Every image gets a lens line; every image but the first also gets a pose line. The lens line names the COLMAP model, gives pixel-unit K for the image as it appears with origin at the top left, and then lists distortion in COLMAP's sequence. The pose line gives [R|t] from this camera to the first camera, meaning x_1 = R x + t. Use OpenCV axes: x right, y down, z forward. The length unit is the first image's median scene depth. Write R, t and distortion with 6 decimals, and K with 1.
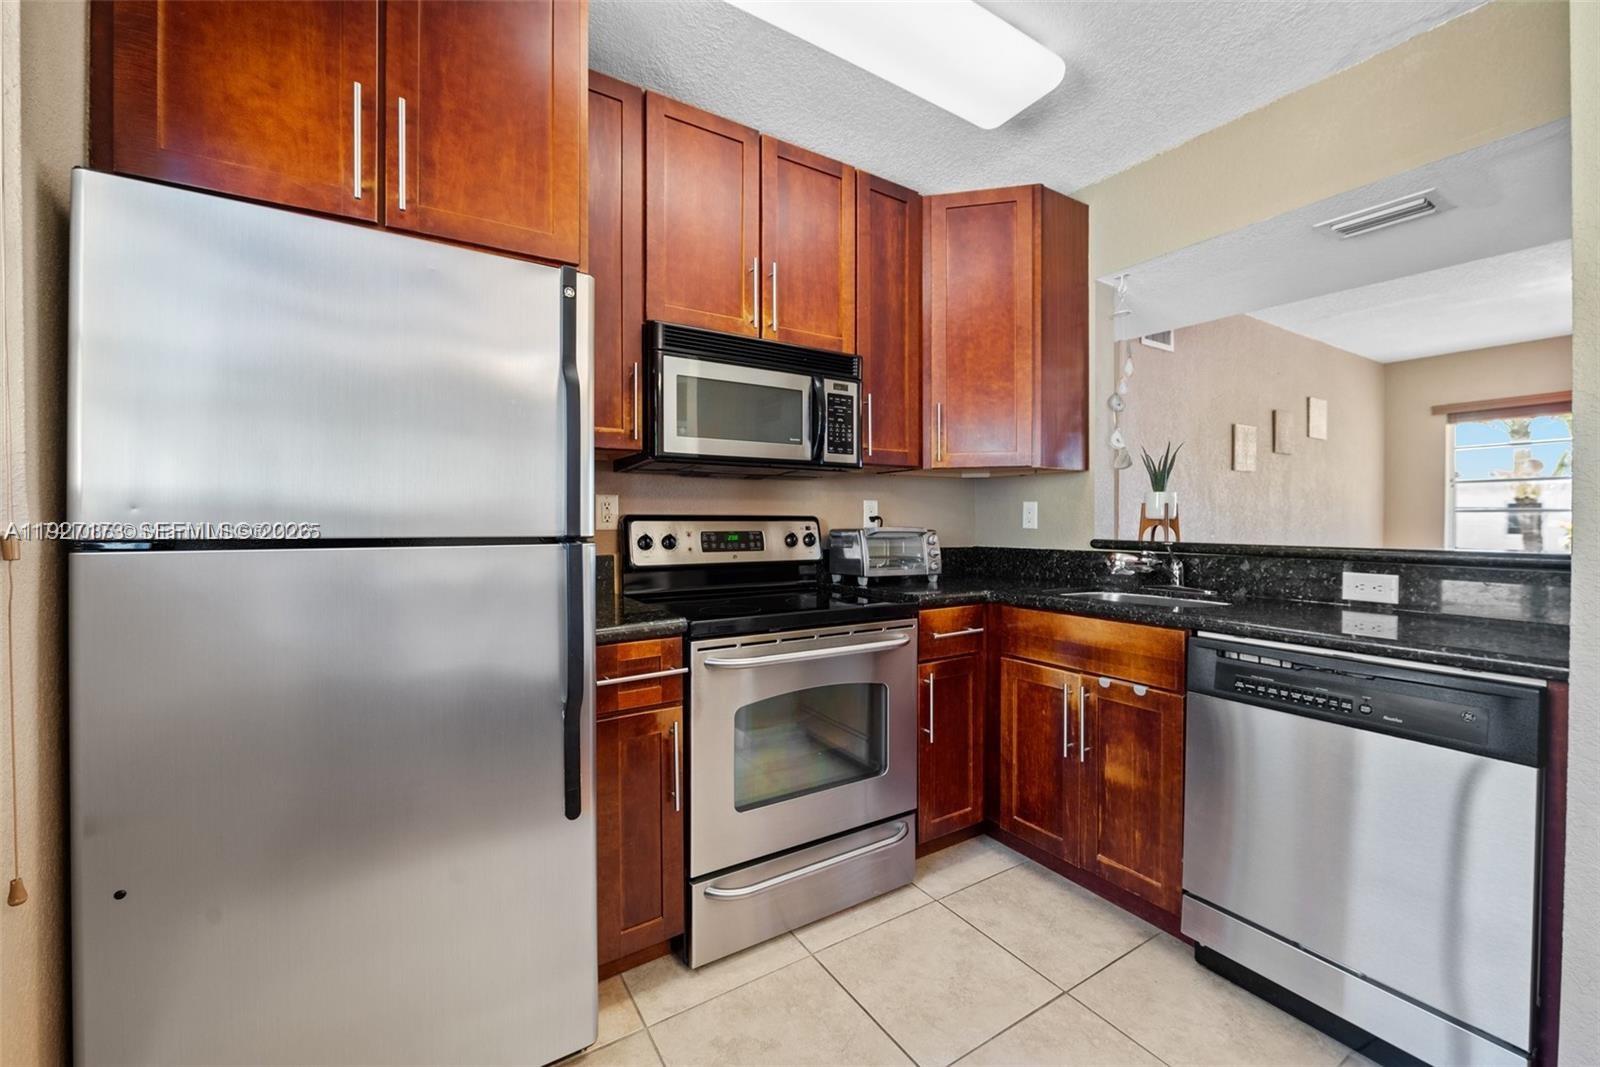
lens RADIAL K [[627.2, 0, 805.0], [0, 627.2, 523.2], [0, 0, 1]] dist [-0.002084, -0.000526]
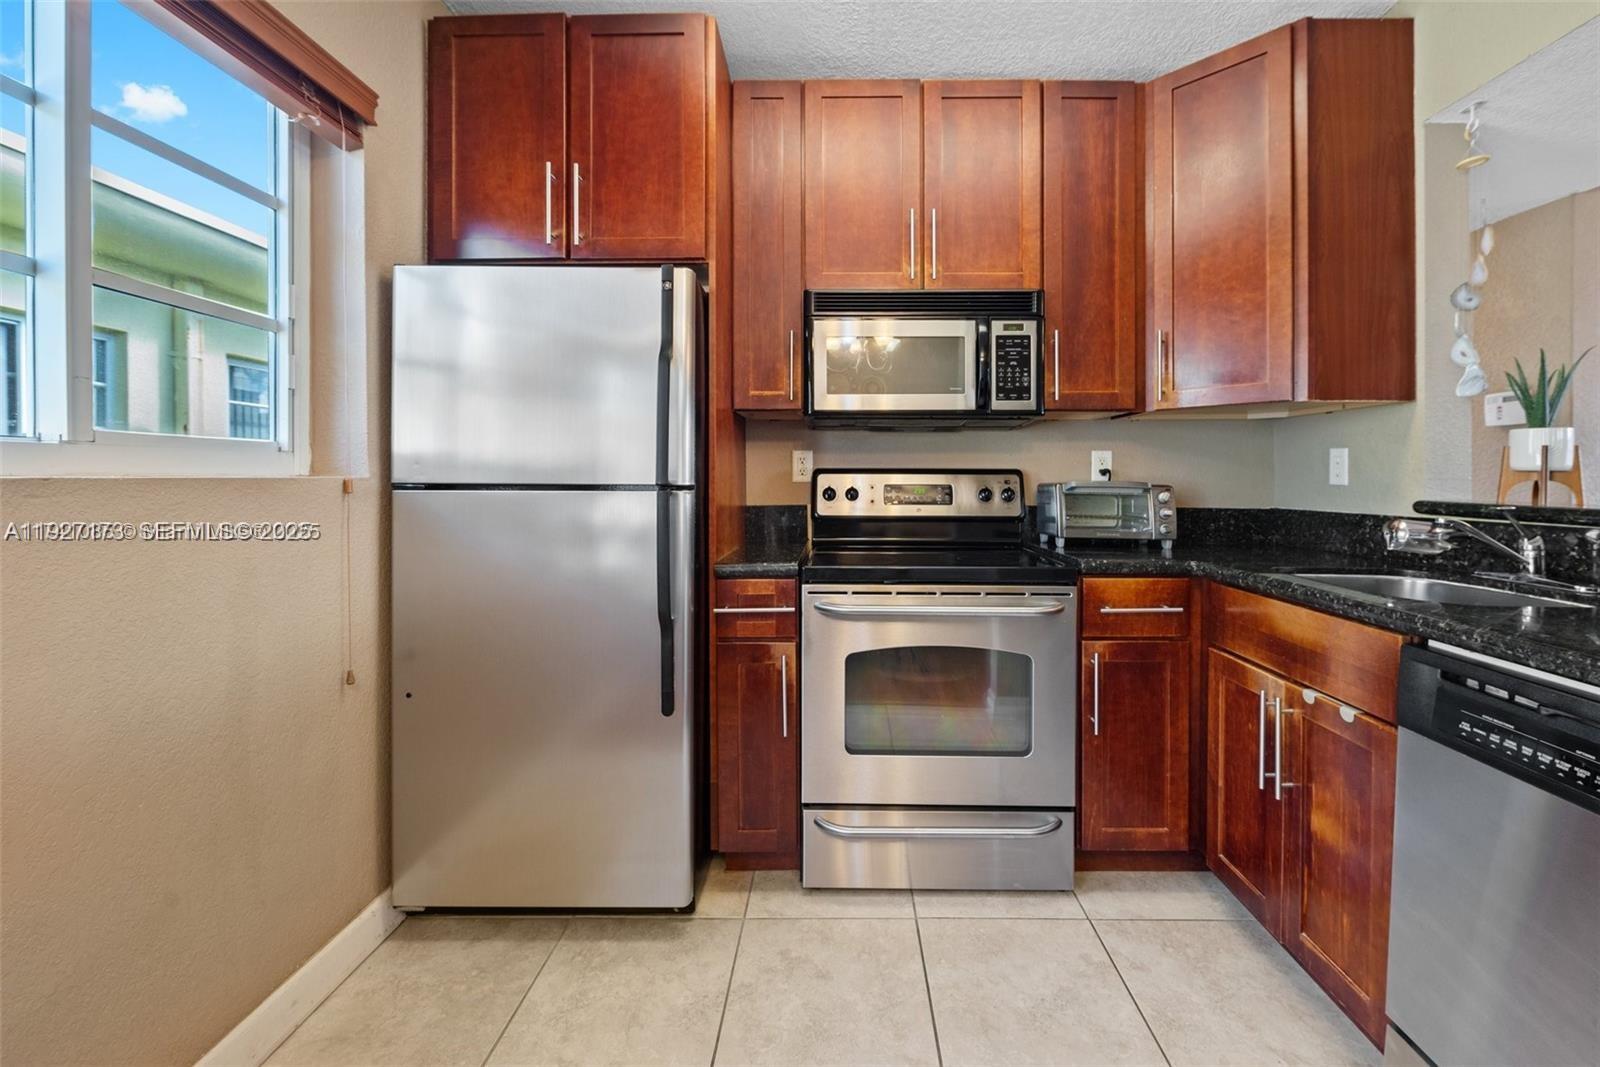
lens RADIAL K [[648.7, 0, 837.9], [0, 648.7, 479.4], [0, 0, 1]] dist [-0.000850, -0.000409]
pose [[0.843507, 0.003889, -0.537104, 0.372512], [-0.003949, 0.999992, 0.001039, 0.004836], [0.537103, 0.001244, 0.843515, 0.069798]]
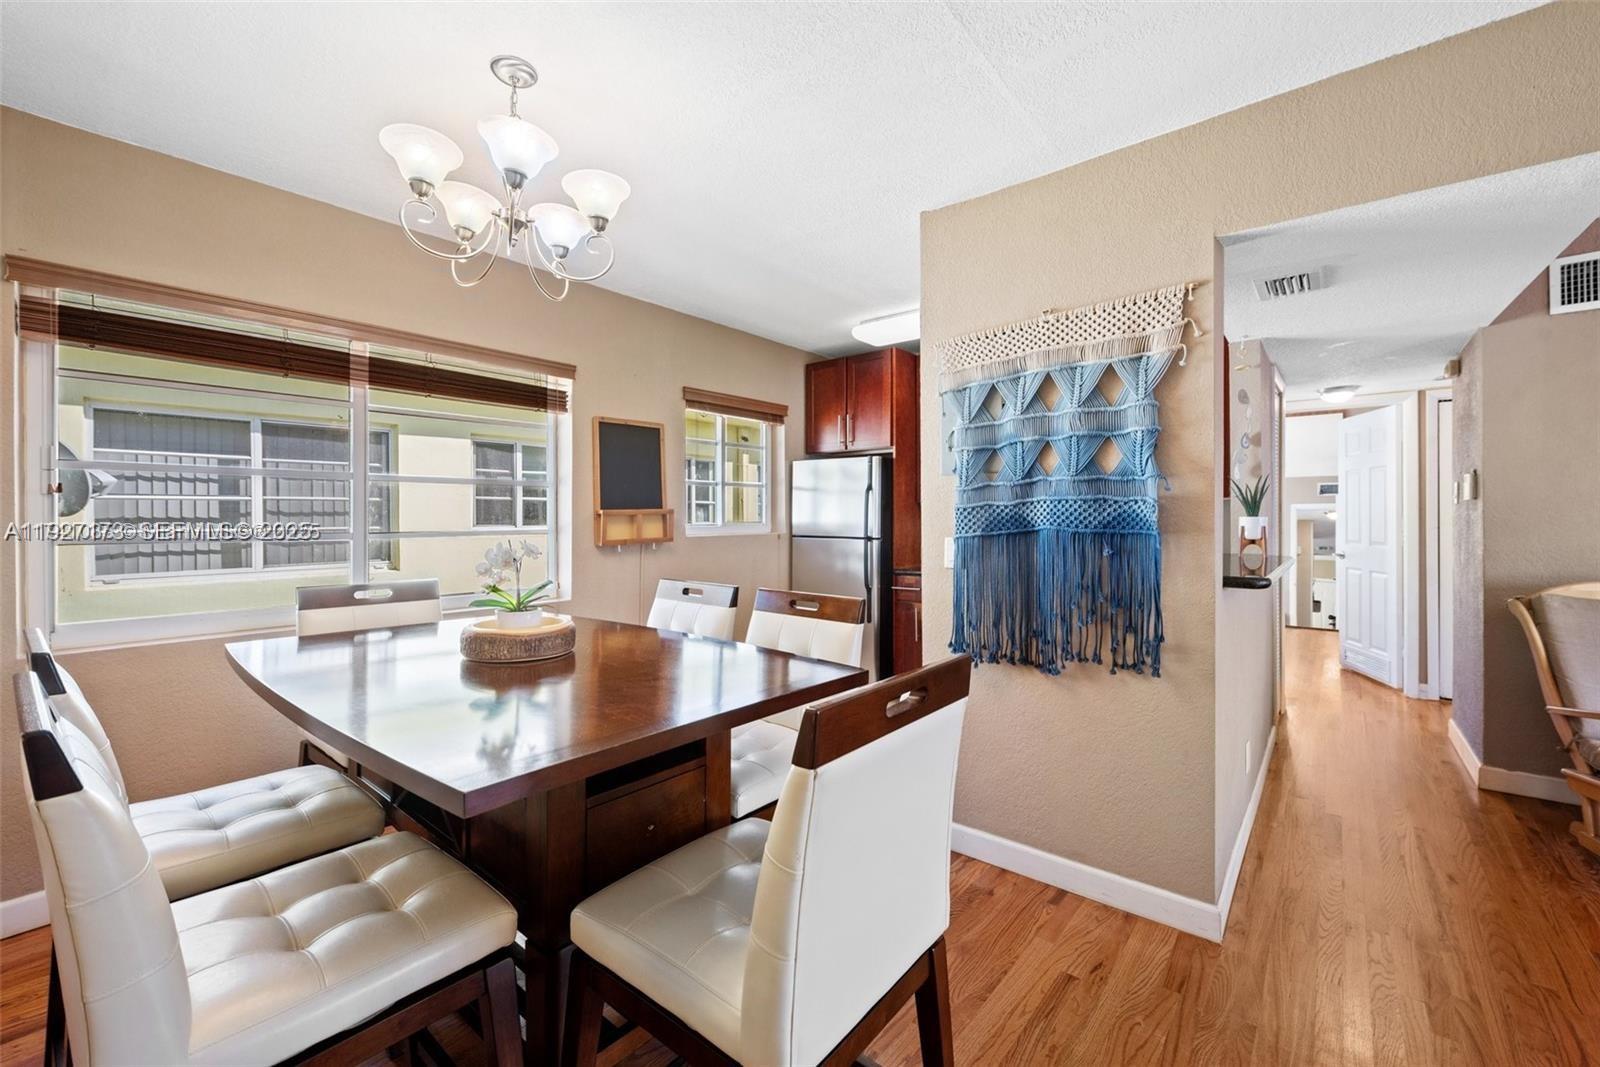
lens RADIAL K [[643.6, 0, 817.9], [0, 643.6, 512.7], [0, 0, 1]] dist [-0.001630, -0.000815]
pose [[0.326712, -0.003617, -0.945117, 1.724855], [-0.003946, 0.999979, -0.005191, -0.056892], [0.945116, 0.005426, 0.326691, -0.228327]]
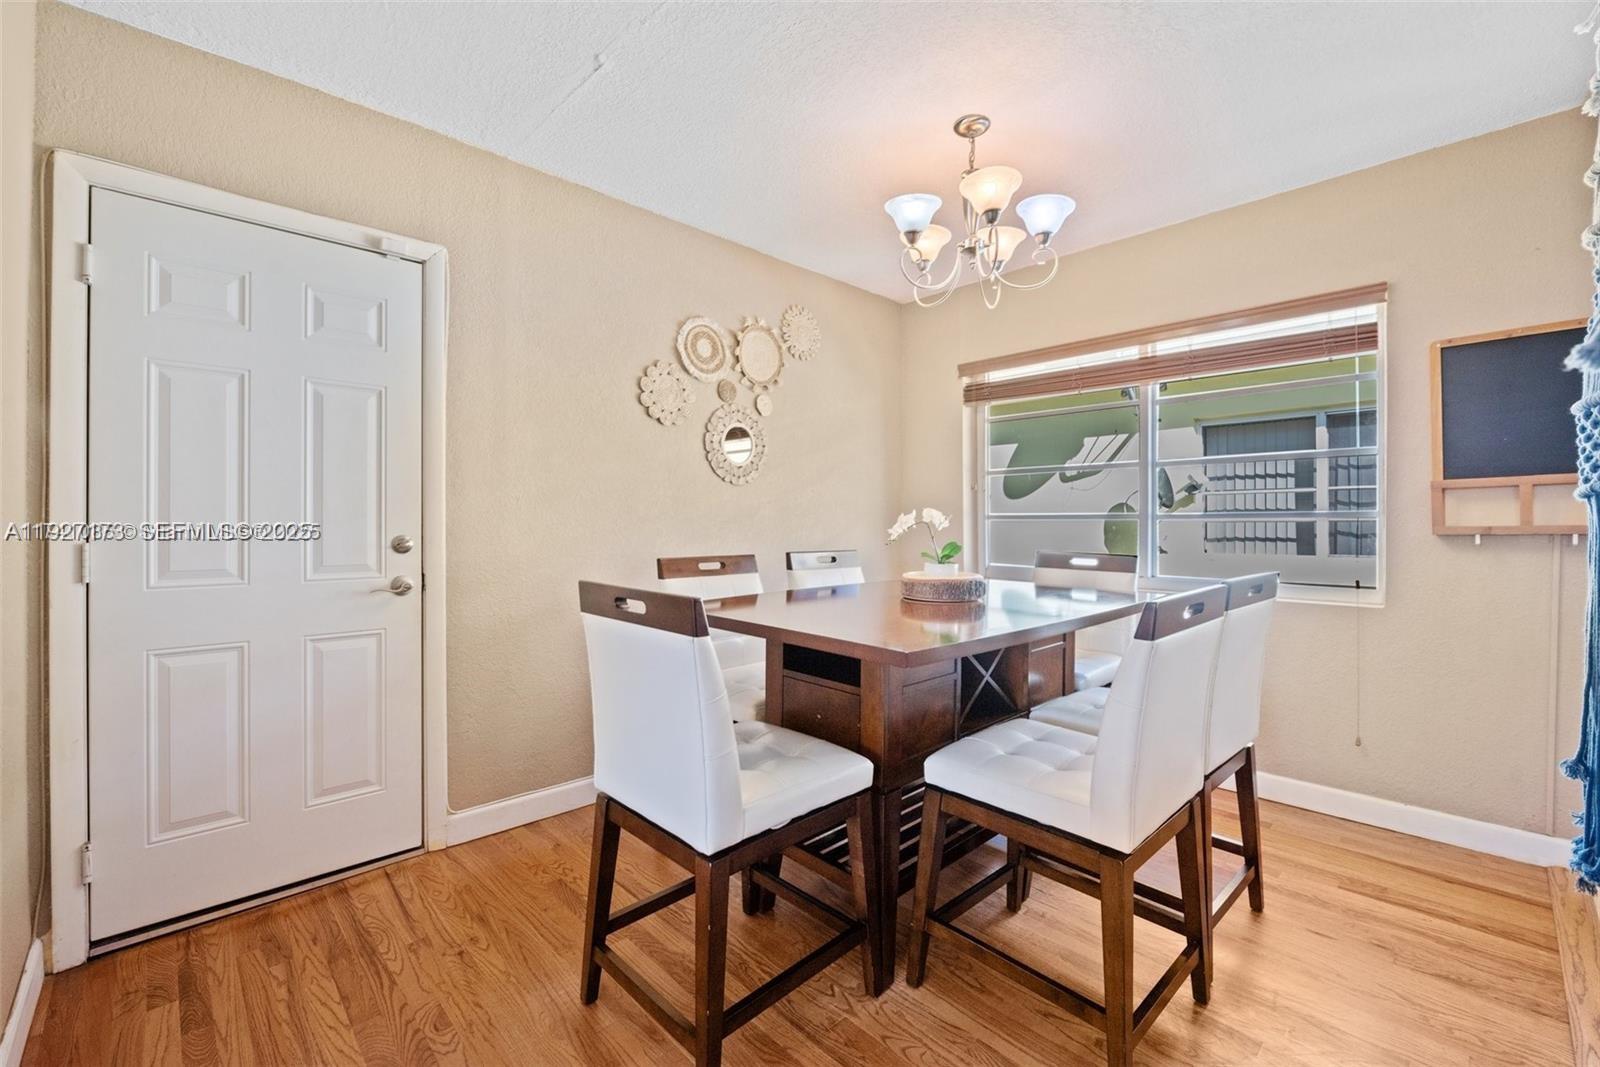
lens RADIAL K [[666.2, 0, 802.9], [0, 666.2, 527.3], [0, 0, 1]] dist [-0.001706, -0.000272]
pose [[-0.977318, 0.002890, -0.211758, 1.270607], [-0.000610, 0.999864, 0.016461, -0.007790], [0.211776, 0.016217, -0.977184, 0.702422]]
